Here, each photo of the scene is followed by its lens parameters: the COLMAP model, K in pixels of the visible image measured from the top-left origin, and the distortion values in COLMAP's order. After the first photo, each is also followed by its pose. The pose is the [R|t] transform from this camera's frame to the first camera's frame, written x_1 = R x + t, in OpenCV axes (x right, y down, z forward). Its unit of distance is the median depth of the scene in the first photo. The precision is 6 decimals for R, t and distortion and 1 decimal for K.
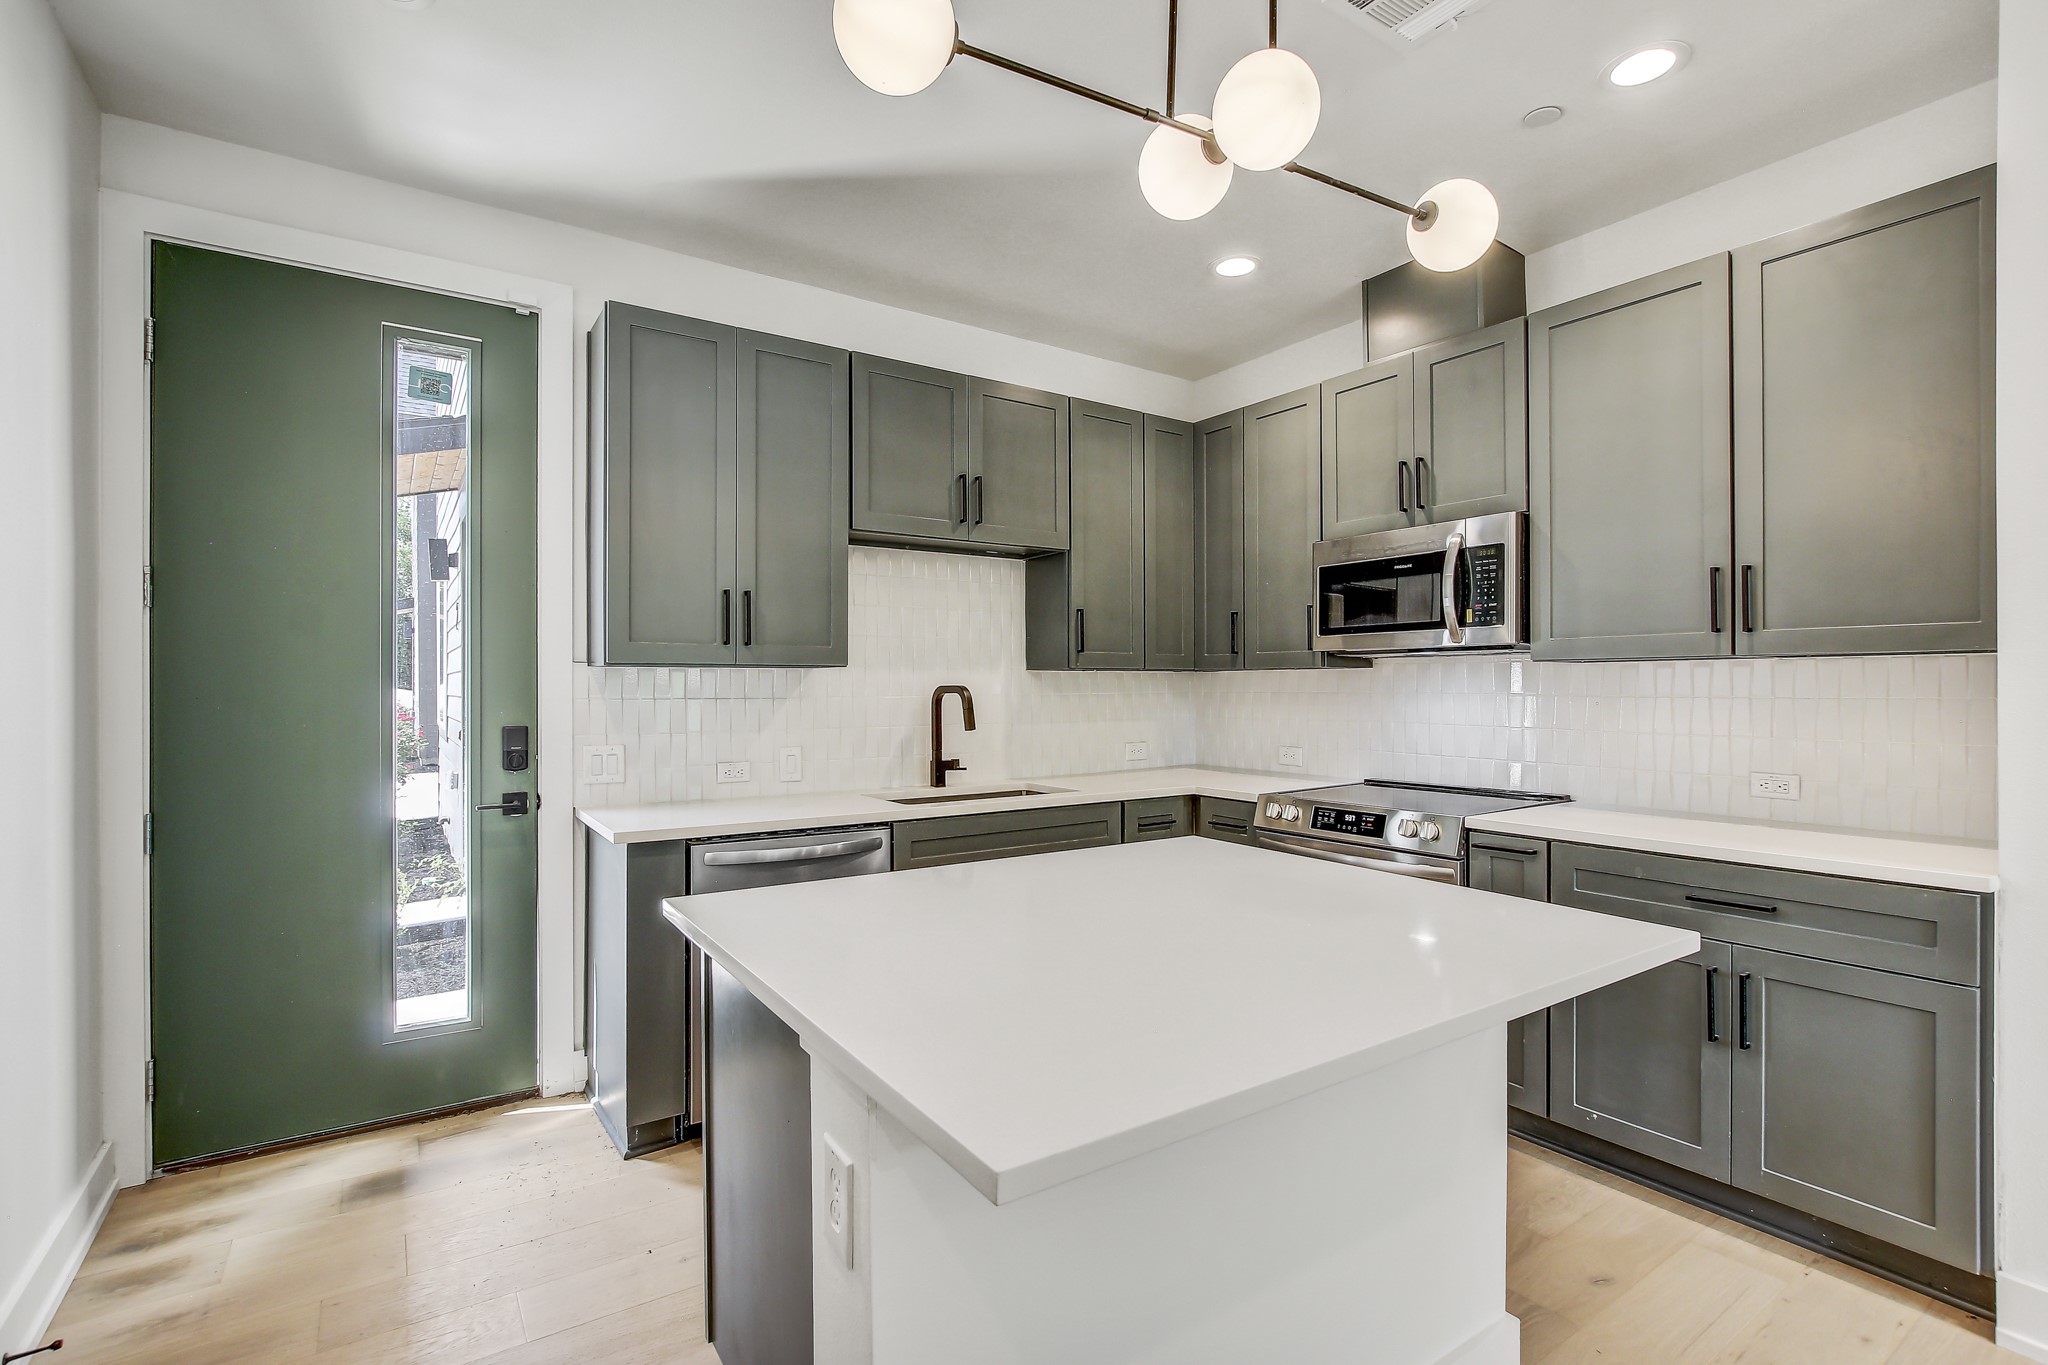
lens RADIAL K [[956.5, 0, 1032.9], [0, 956.5, 689.1], [0, 0, 1]] dist [-0.019462, 0.002992]
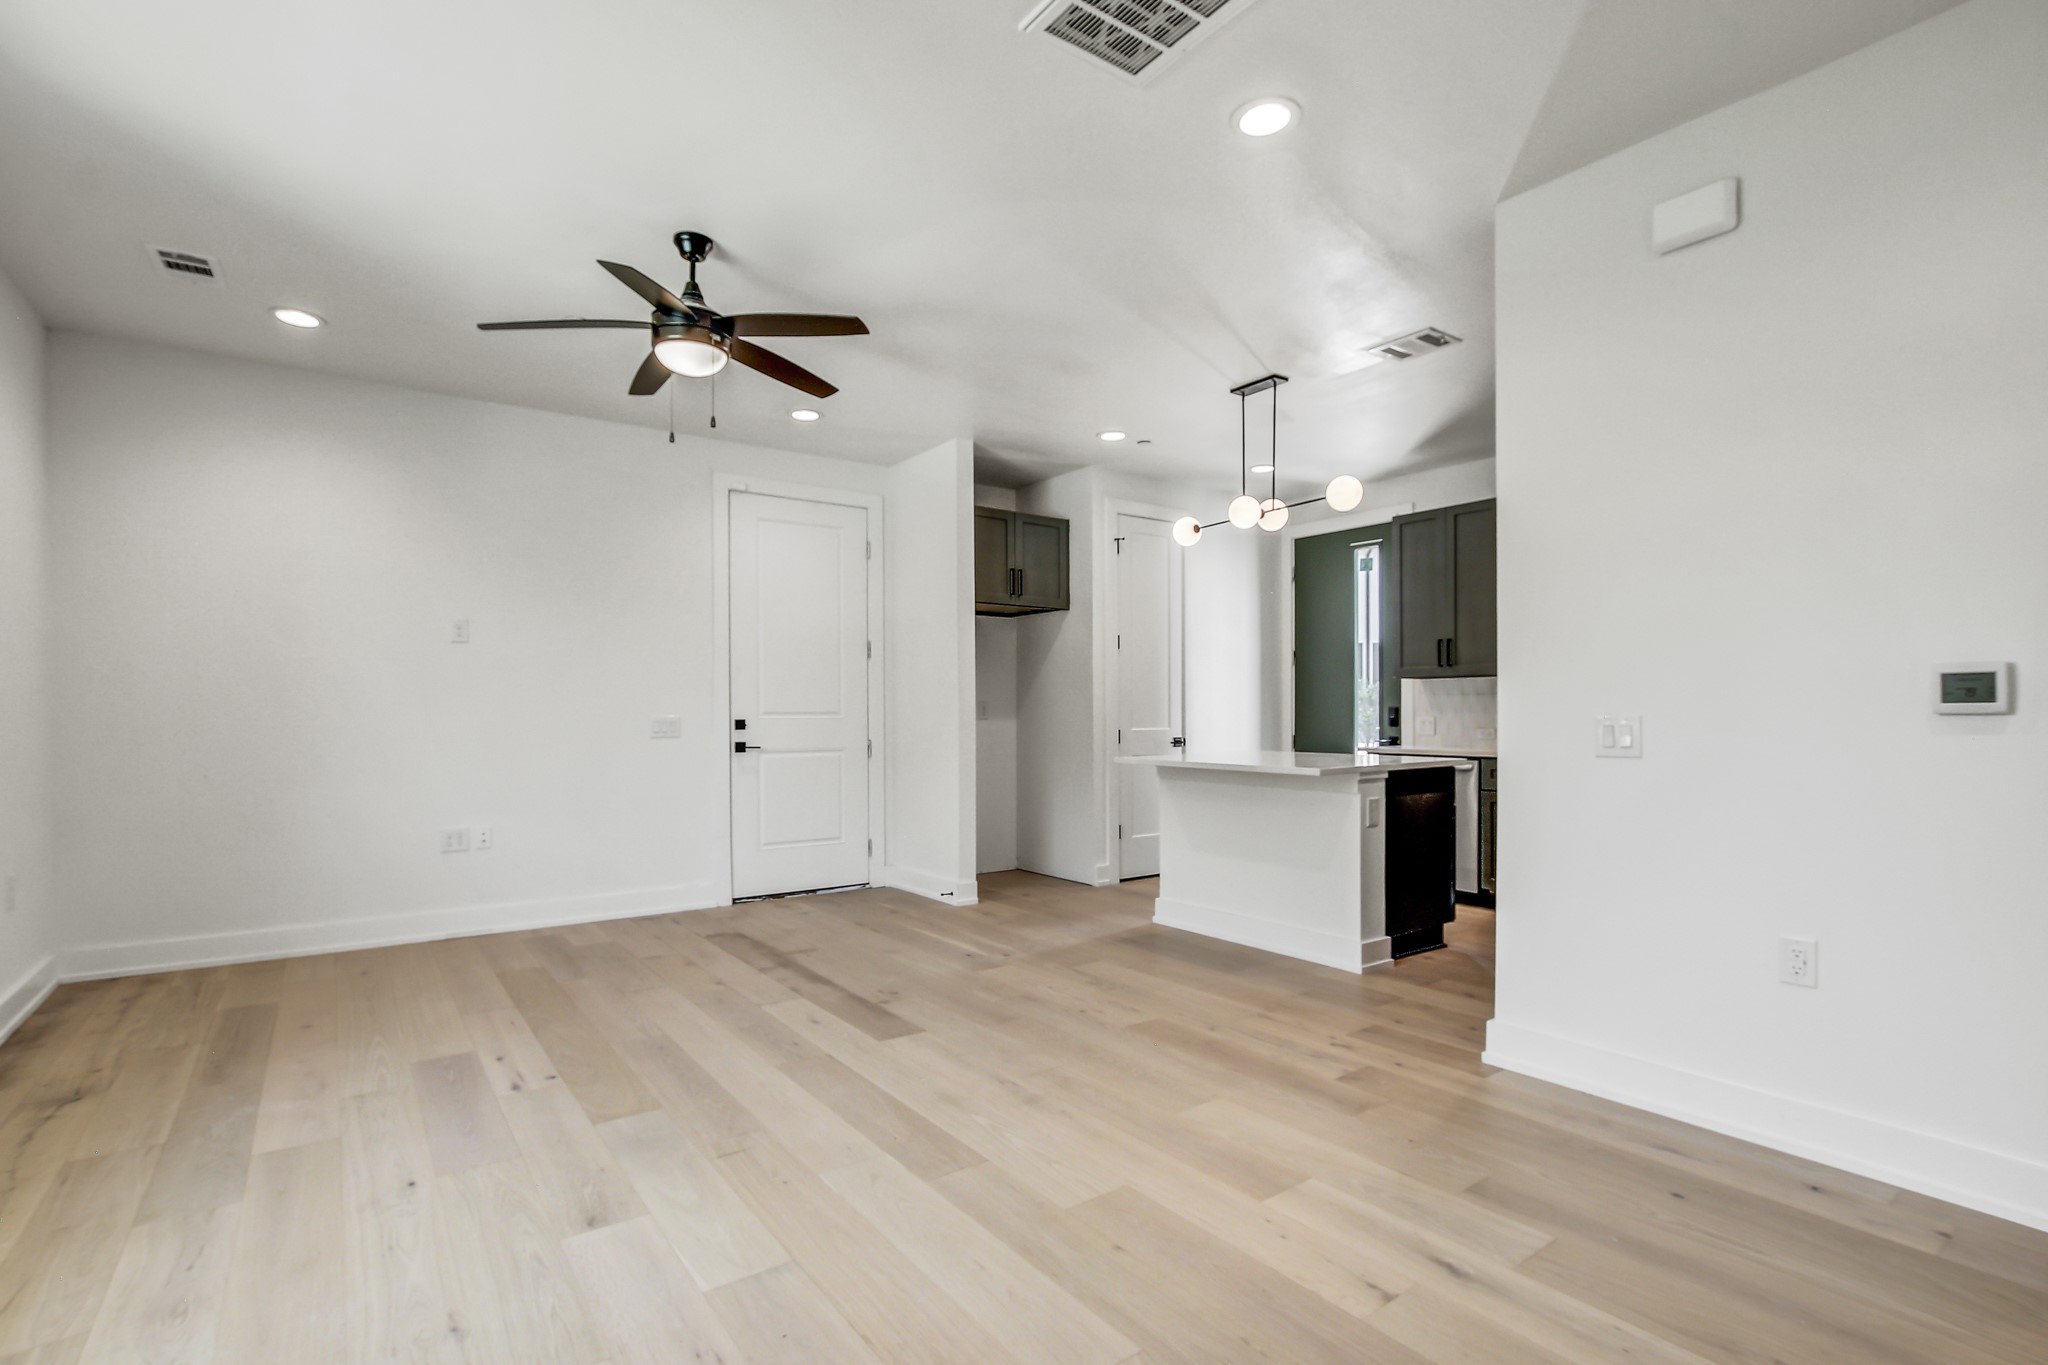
lens RADIAL K [[956.5, 0, 1032.2], [0, 956.5, 720.6], [0, 0, 1]] dist [-0.019462, 0.002992]
pose [[0.041086, 0.010755, -0.999098, 1.609758], [0.004167, 0.999932, 0.010935, 0.041088], [0.999147, -0.004613, 0.041039, 0.047608]]
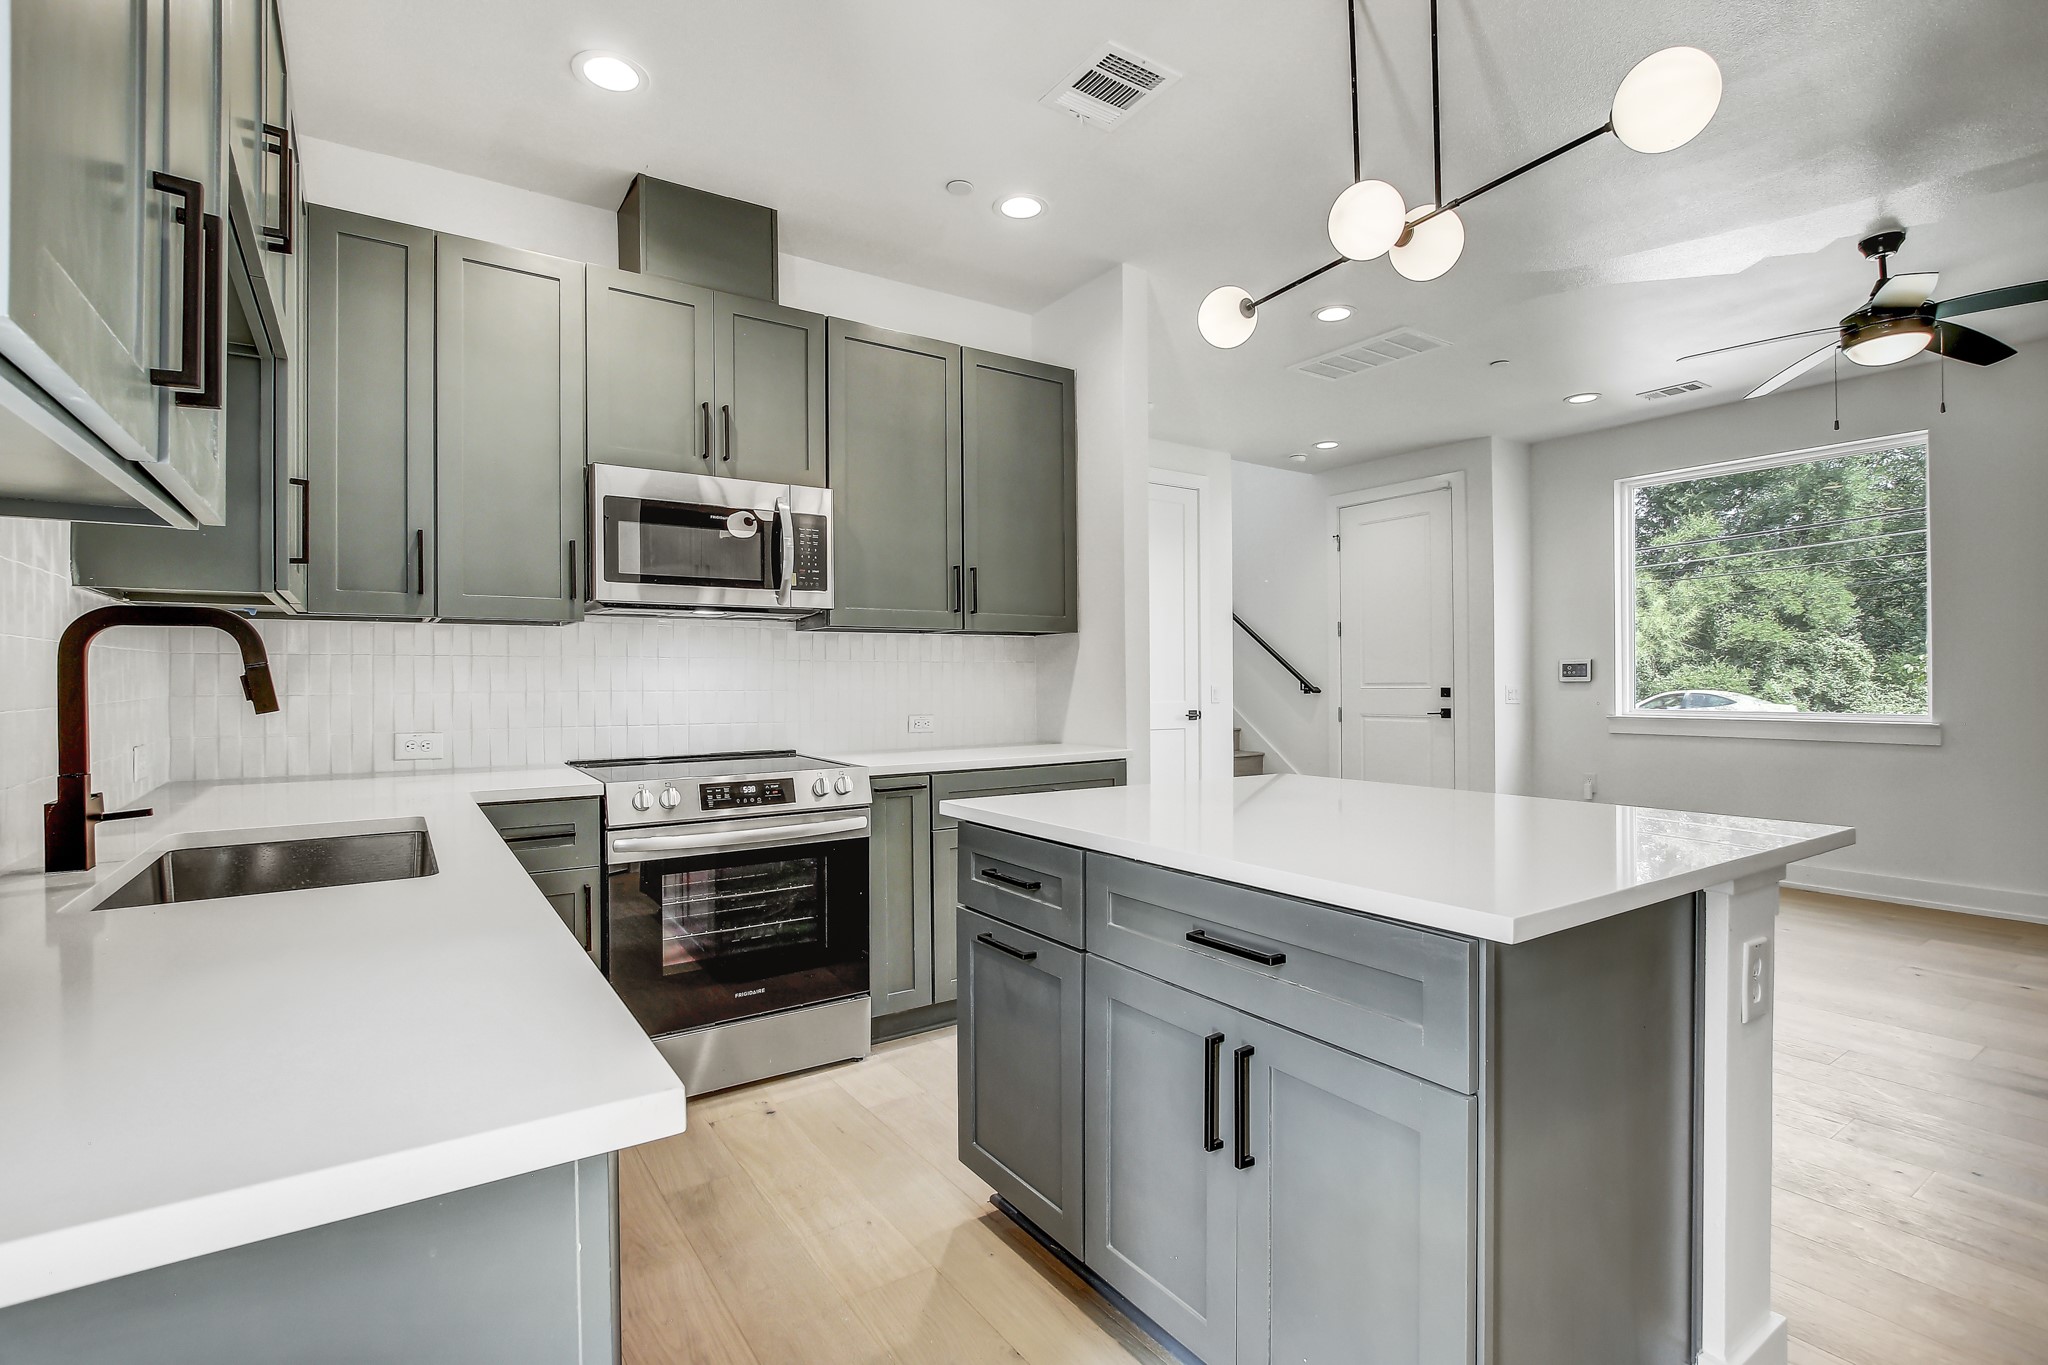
lens RADIAL K [[956.5, 0, 1015.0], [0, 956.5, 679.0], [0, 0, 1]] dist [-0.019462, 0.002992]
pose [[-0.001354, 0.006046, 0.999981, -0.566601], [0.005489, 0.999967, -0.006038, 0.037969], [-0.999984, 0.005481, -0.001387, 0.749405]]
